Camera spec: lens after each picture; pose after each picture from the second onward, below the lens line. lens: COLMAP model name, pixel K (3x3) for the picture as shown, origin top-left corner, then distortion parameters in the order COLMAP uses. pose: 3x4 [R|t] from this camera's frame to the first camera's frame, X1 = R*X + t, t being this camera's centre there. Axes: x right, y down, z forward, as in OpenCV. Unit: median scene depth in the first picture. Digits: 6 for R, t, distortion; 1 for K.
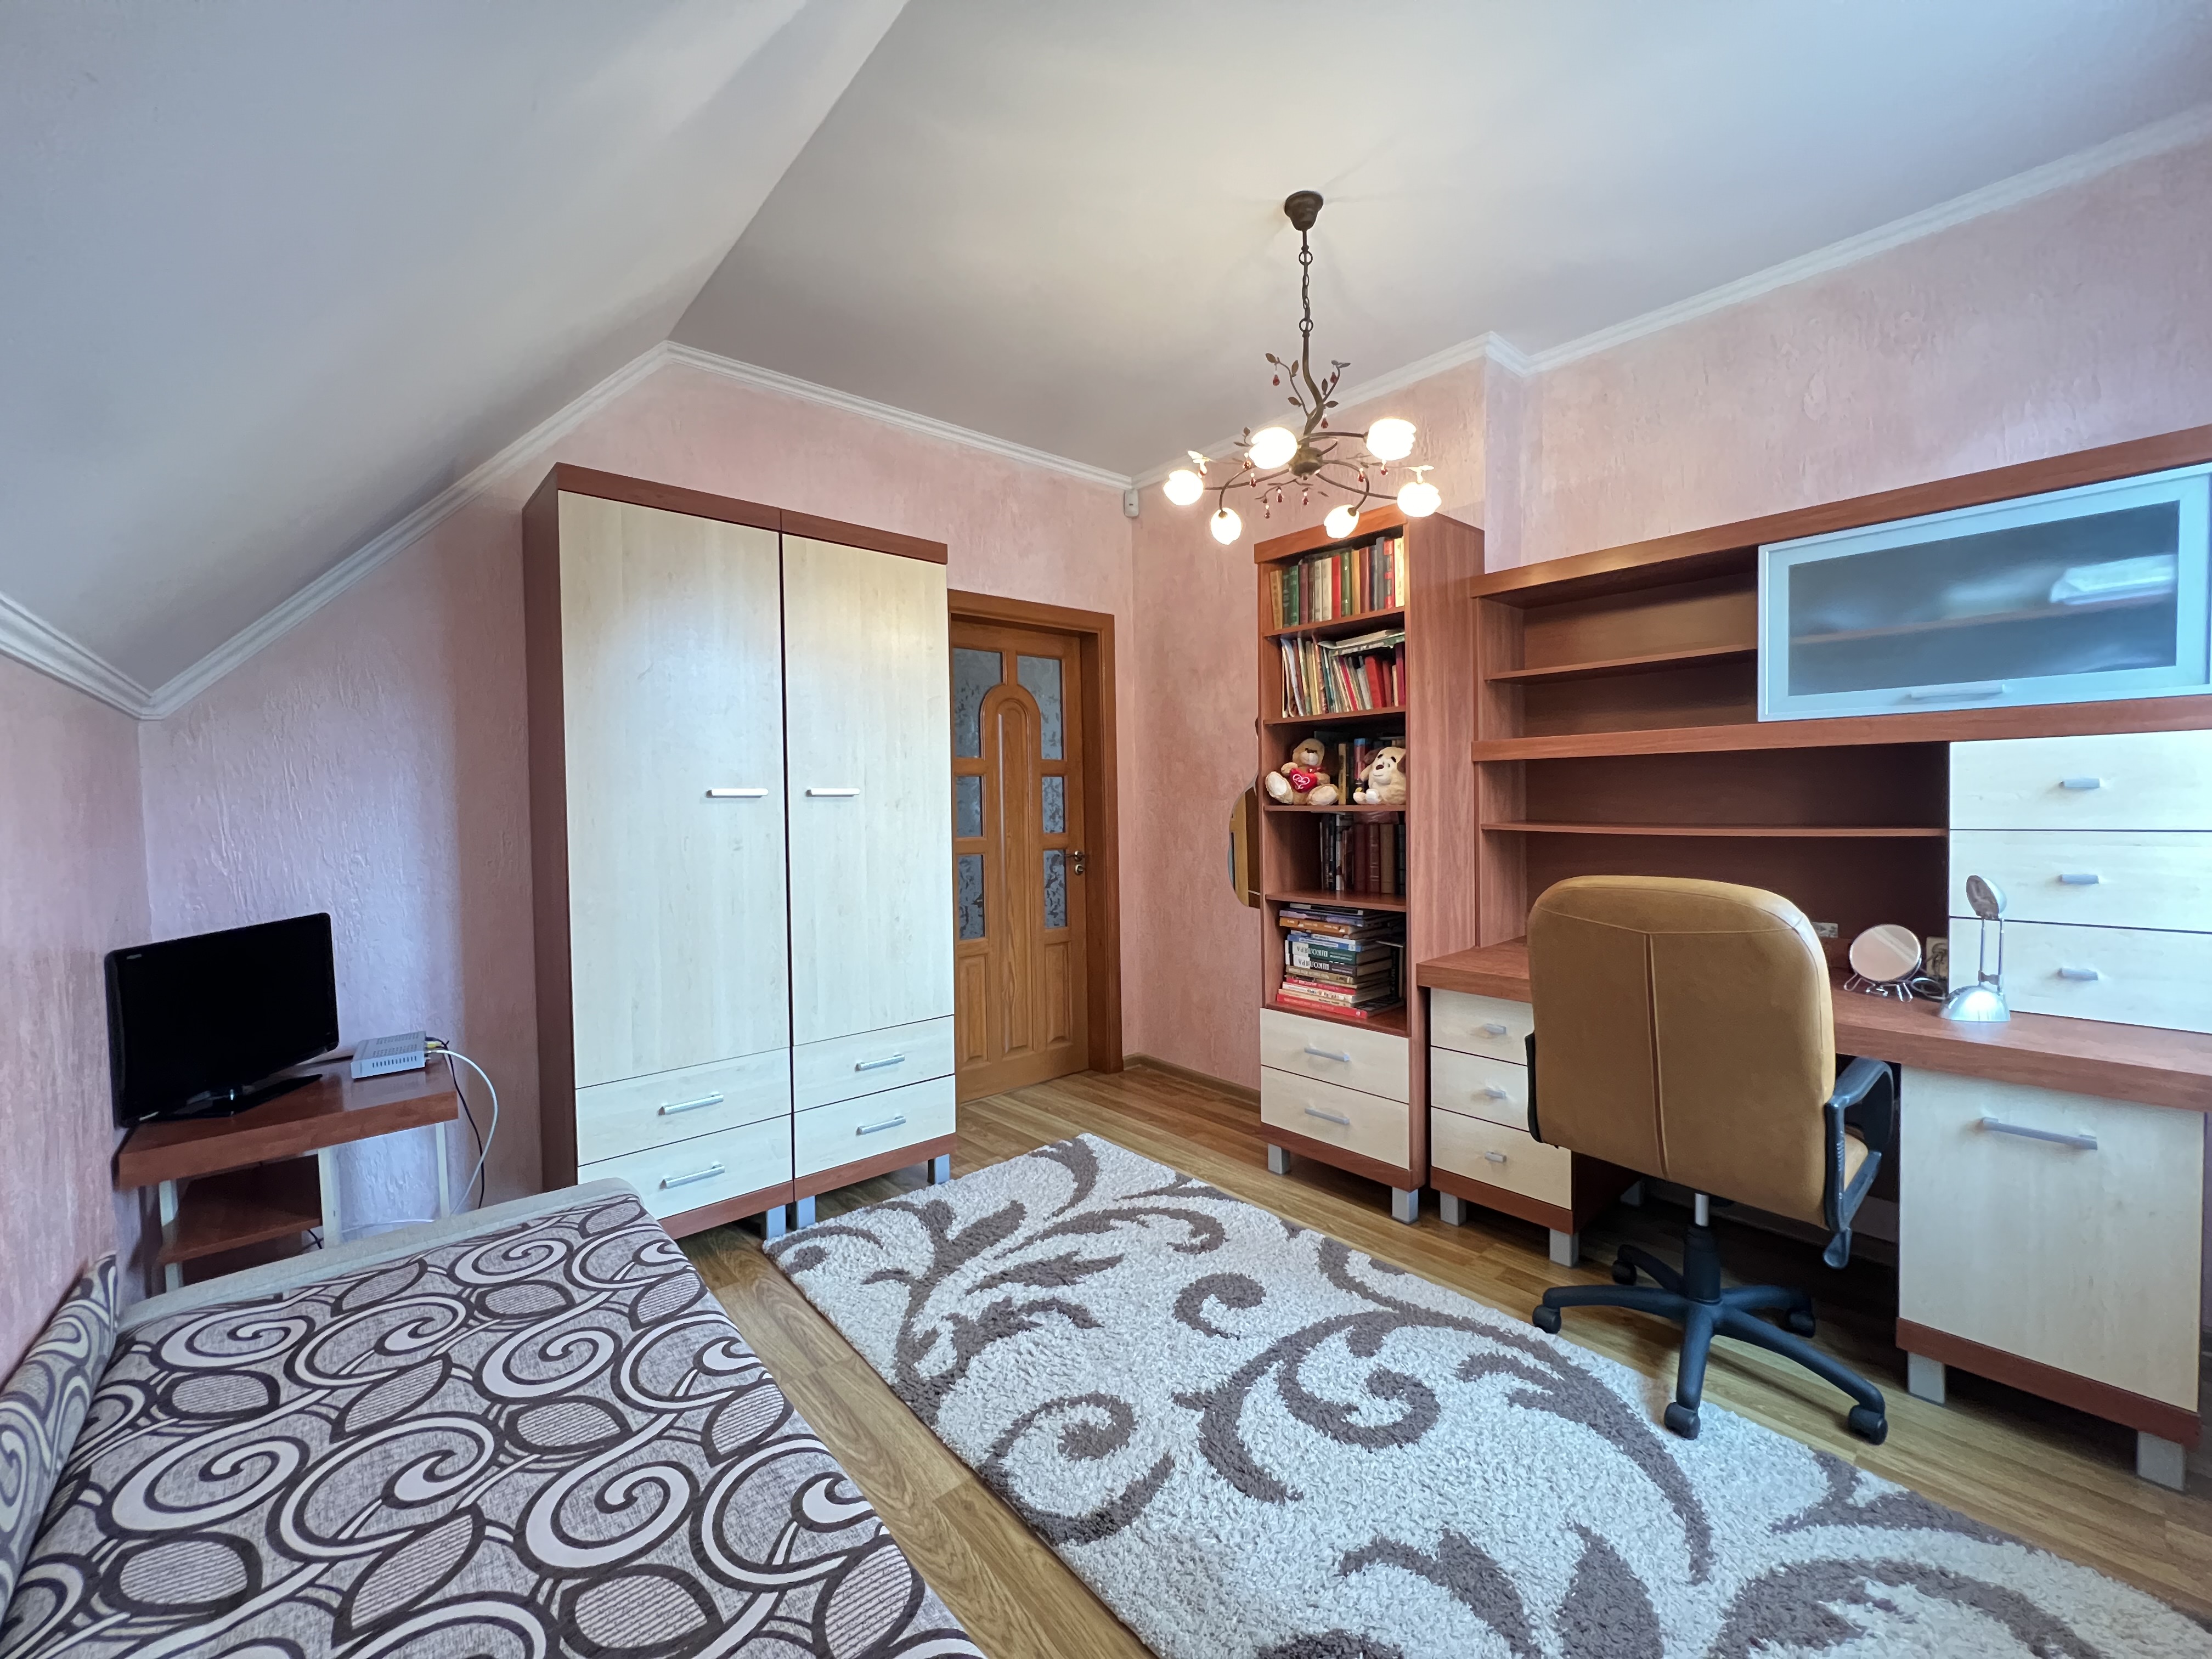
lens RADIAL K [[885.1, 0, 1104.0], [0, 885.1, 828.0], [0, 0, 1]] dist [-0.002882, 0.000632]
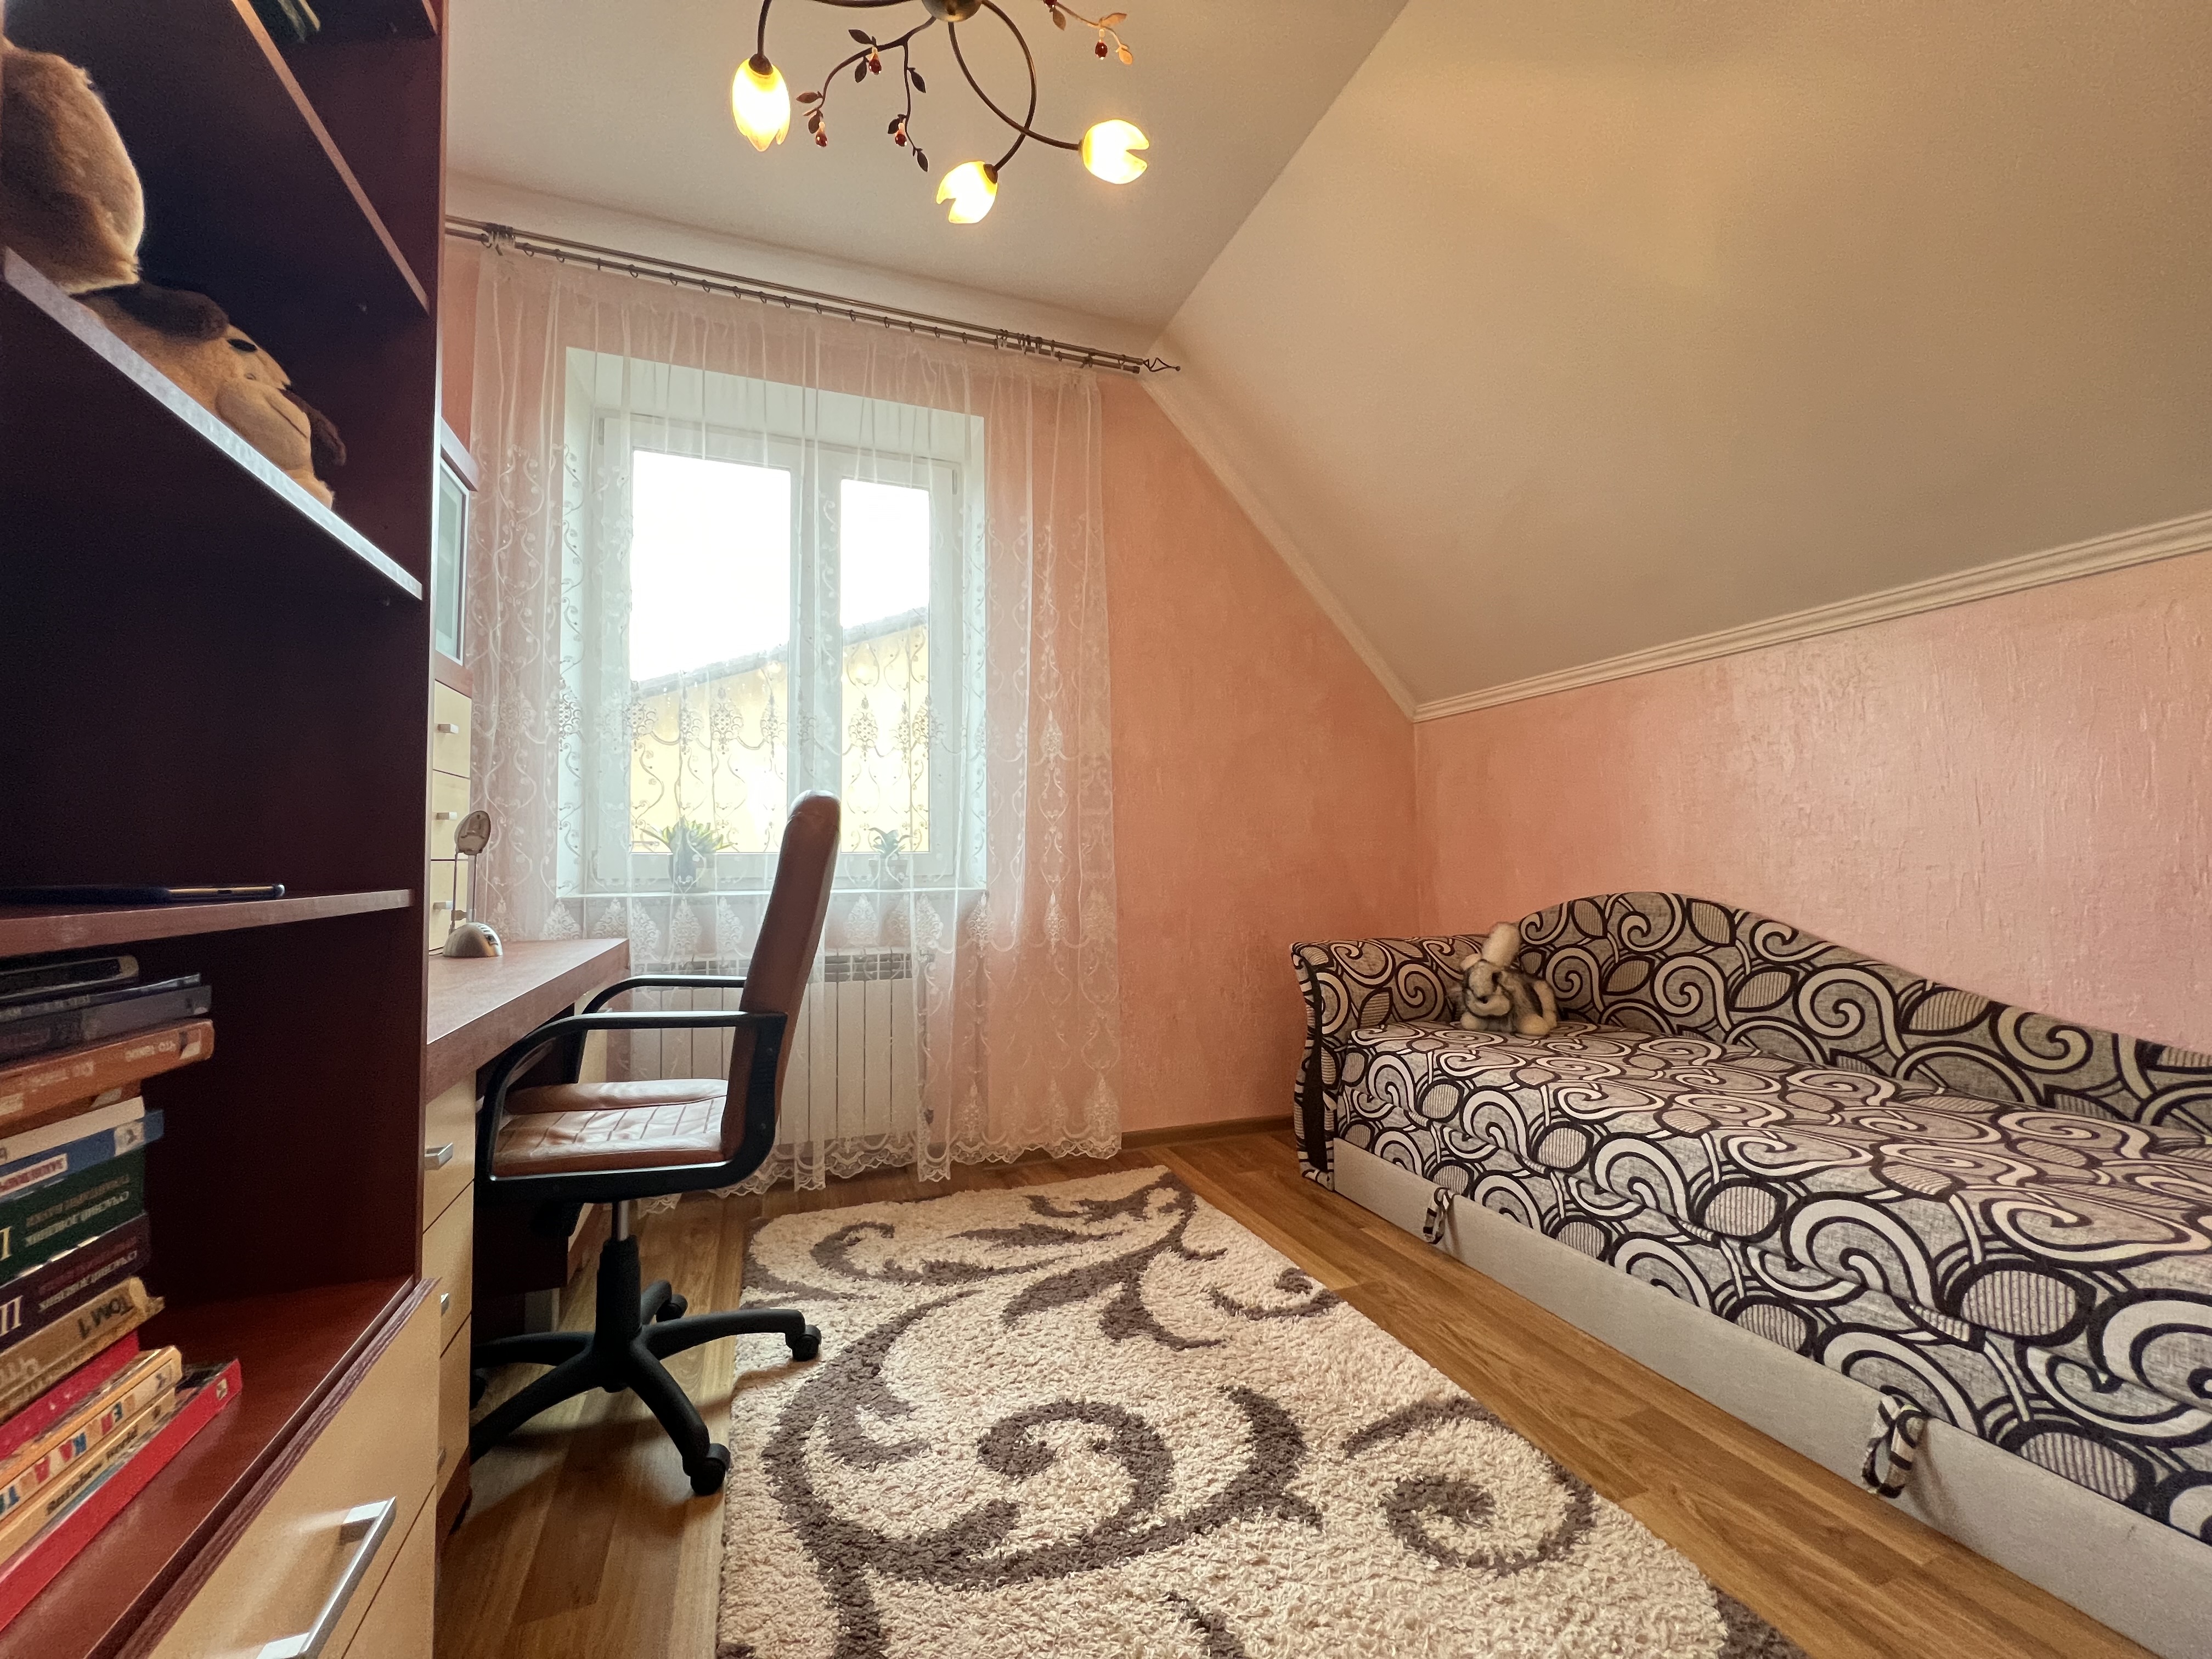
lens RADIAL K [[885.1, 0, 1104.0], [0, 885.1, 828.0], [0, 0, 1]] dist [-0.002882, 0.000632]
pose [[-0.936891, 0.042306, 0.347053, -0.024815], [0.039903, 0.999104, -0.014072, 0.118418], [-0.347337, 0.000665, -0.937740, 1.773371]]
